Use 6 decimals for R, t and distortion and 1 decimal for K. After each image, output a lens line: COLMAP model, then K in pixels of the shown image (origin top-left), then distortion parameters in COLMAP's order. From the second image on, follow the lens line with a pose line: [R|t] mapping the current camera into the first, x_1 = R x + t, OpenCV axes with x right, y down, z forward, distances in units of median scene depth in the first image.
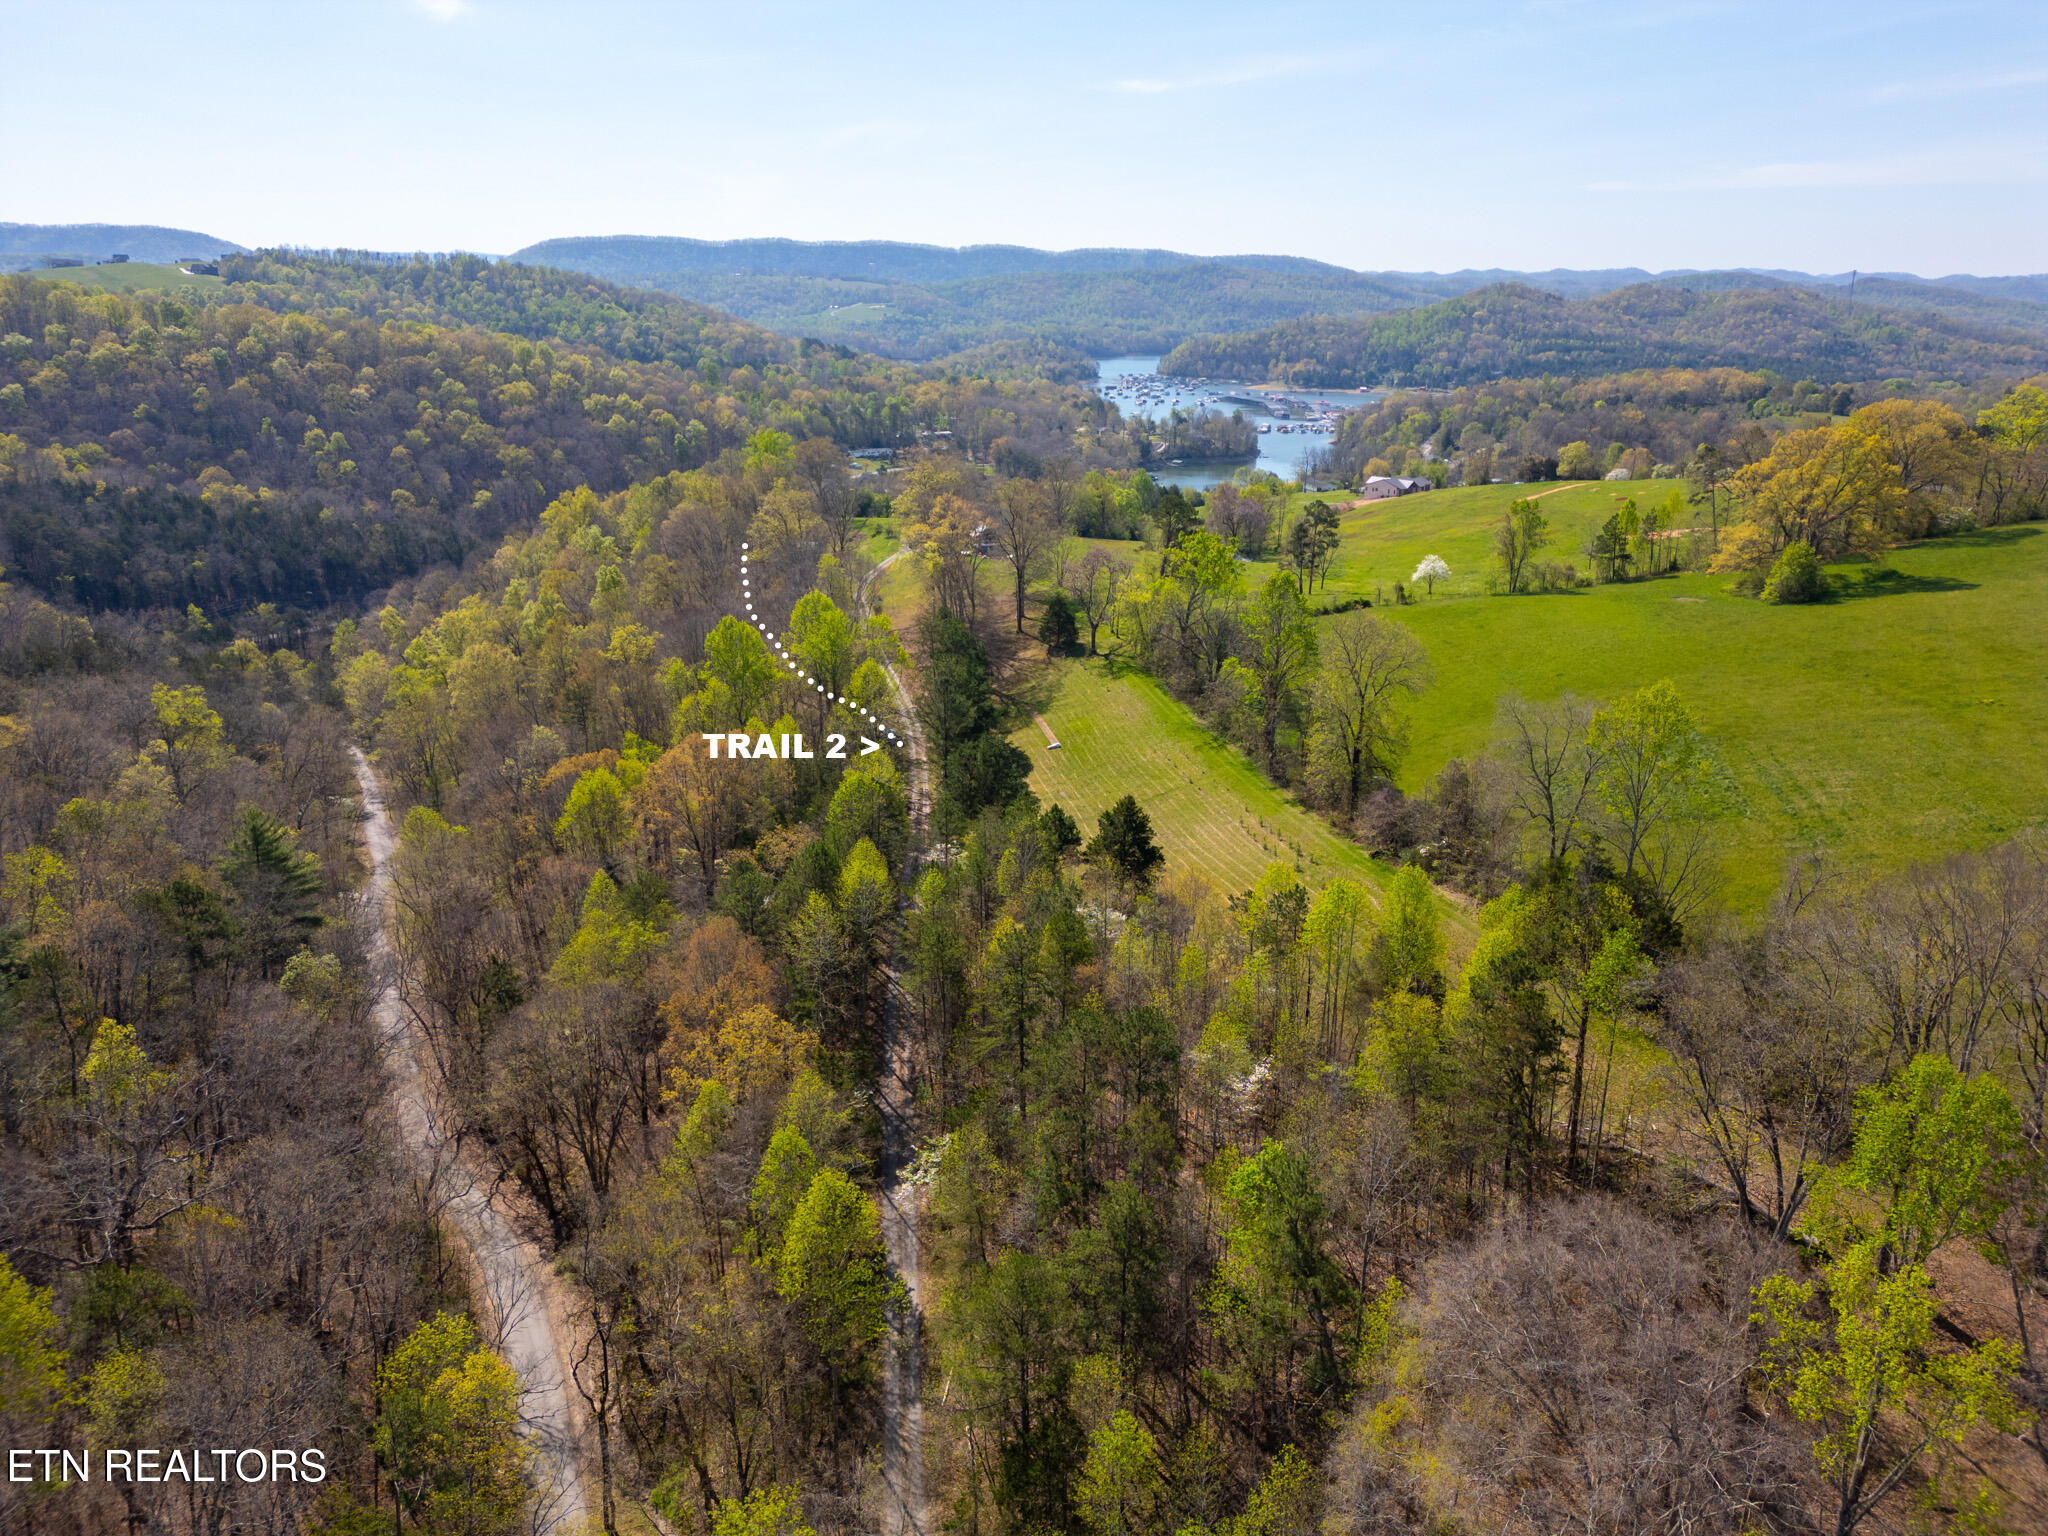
lens RADIAL K [[1435.9, 0, 1035.7], [0, 1435.9, 767.9], [0, 0, 1]] dist [0.061828, -0.053609]
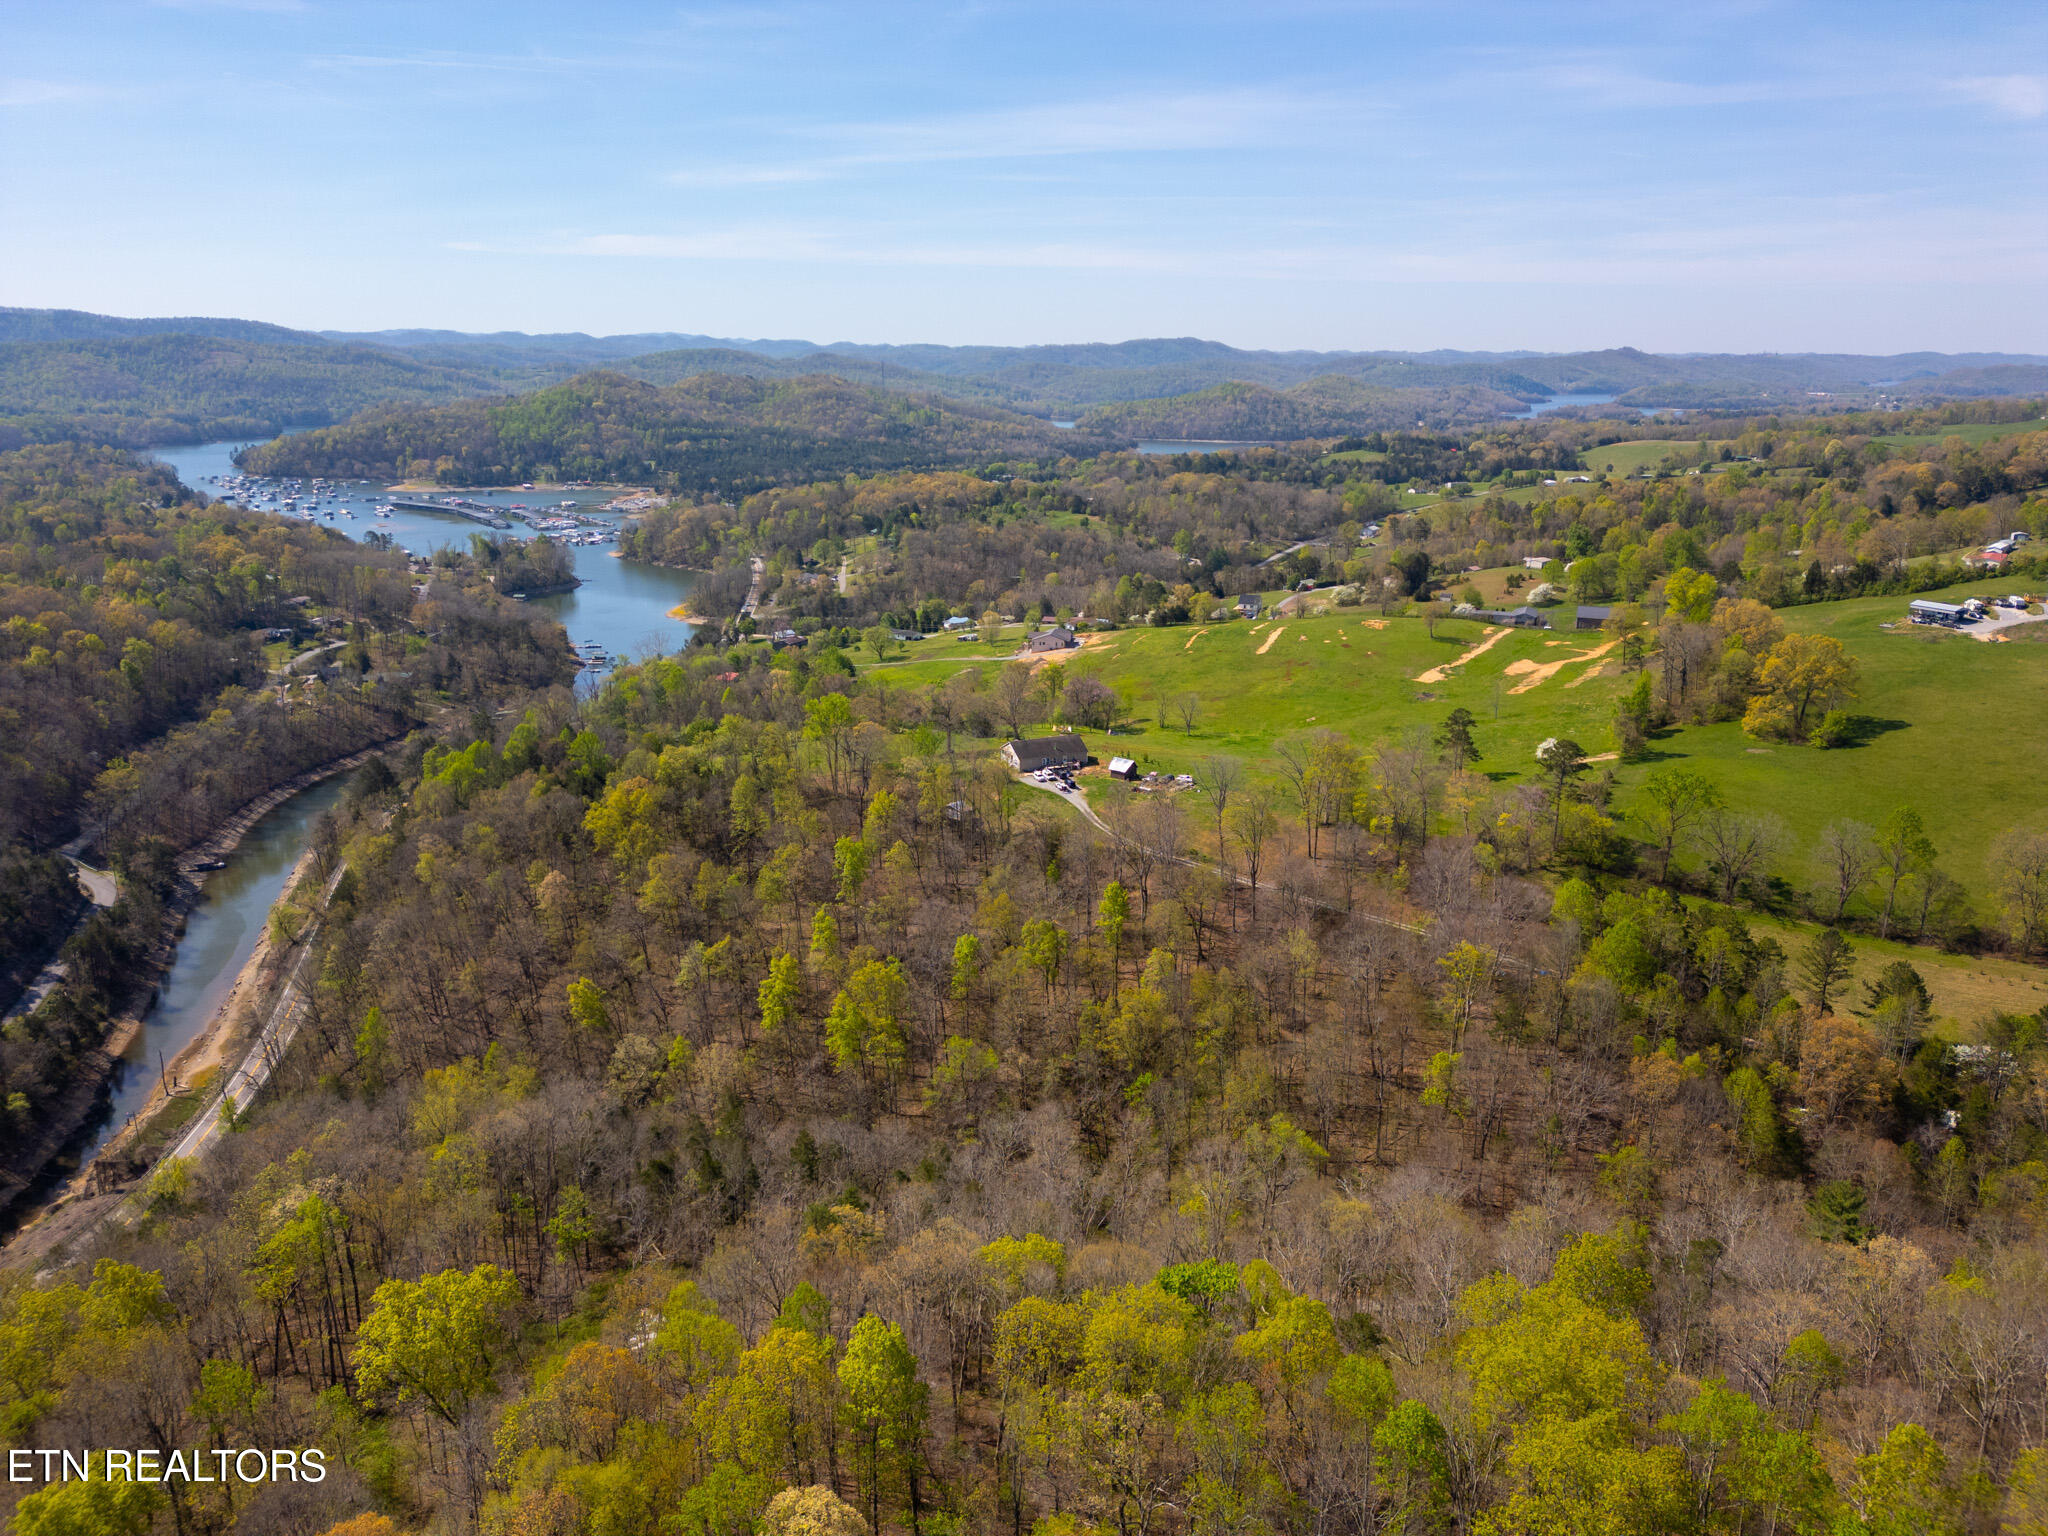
lens RADIAL K [[1430.0, 0, 1036.6], [0, 1430.0, 768.0], [0, 0, 1]] dist [0.091702, -0.102459]
pose [[0.772341, -0.180025, 0.609164, -0.290273], [0.200711, 0.979030, 0.034855, -0.081974], [-0.602664, 0.095345, 0.792278, 0.064337]]
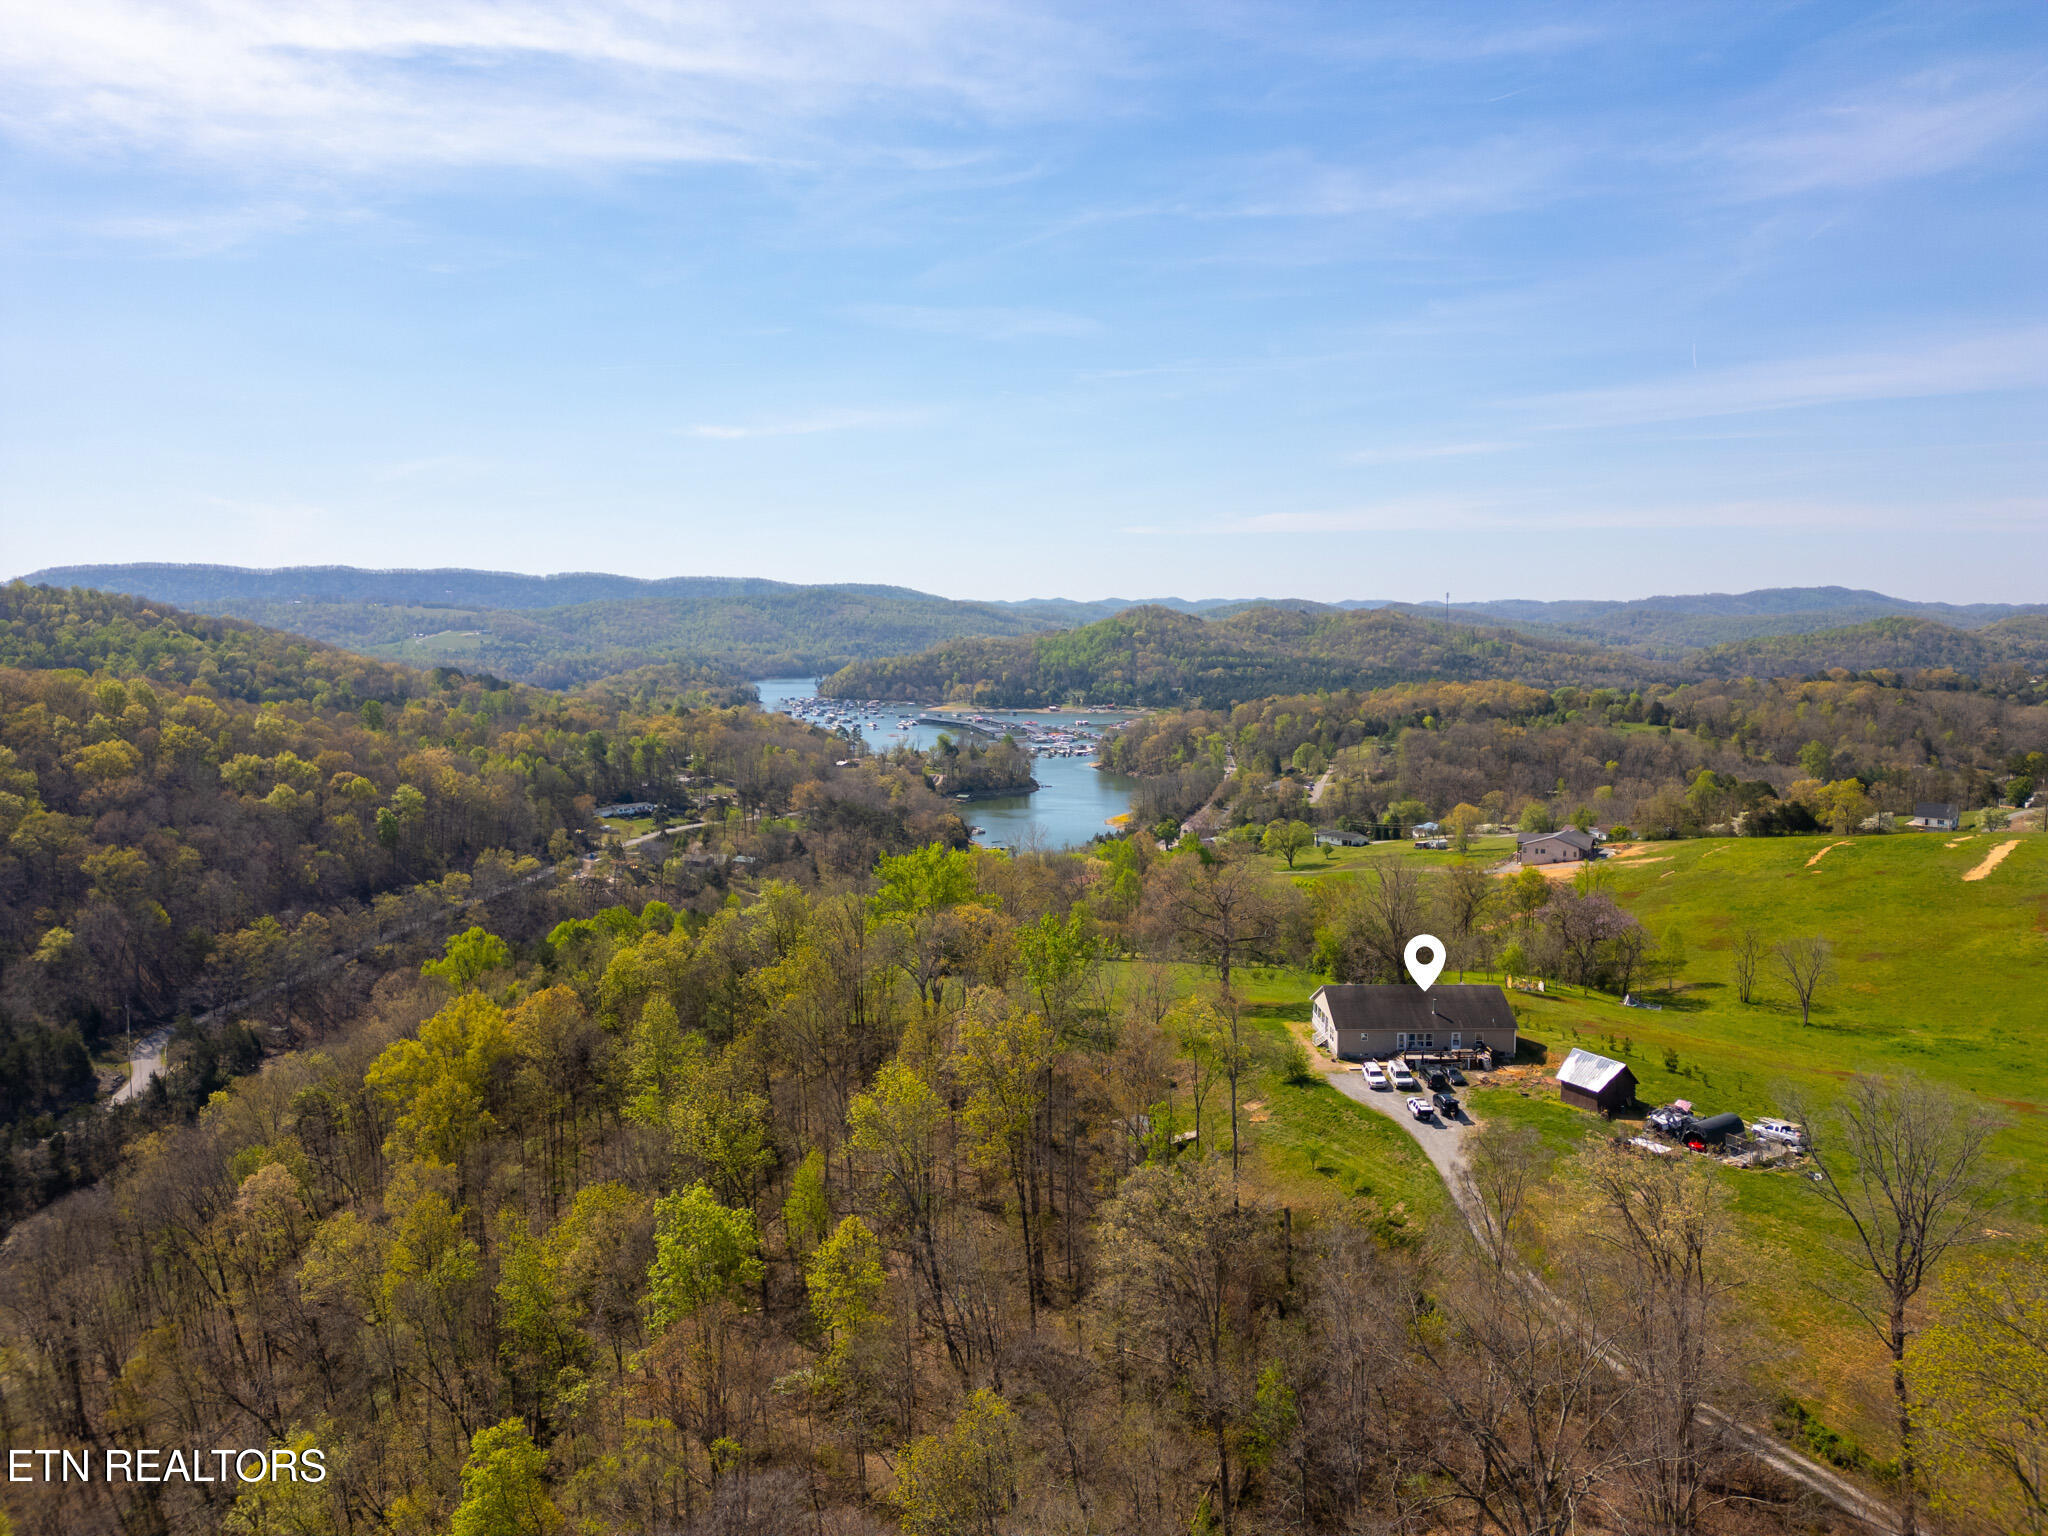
lens RADIAL K [[1430.0, 0, 1036.6], [0, 1430.0, 768.0], [0, 0, 1]] dist [0.091702, -0.102459]
pose [[0.957806, -0.039849, 0.284640, -0.120344], [0.099646, 0.974958, -0.198814, -0.070295], [-0.269589, 0.218788, 0.937792, 0.237788]]
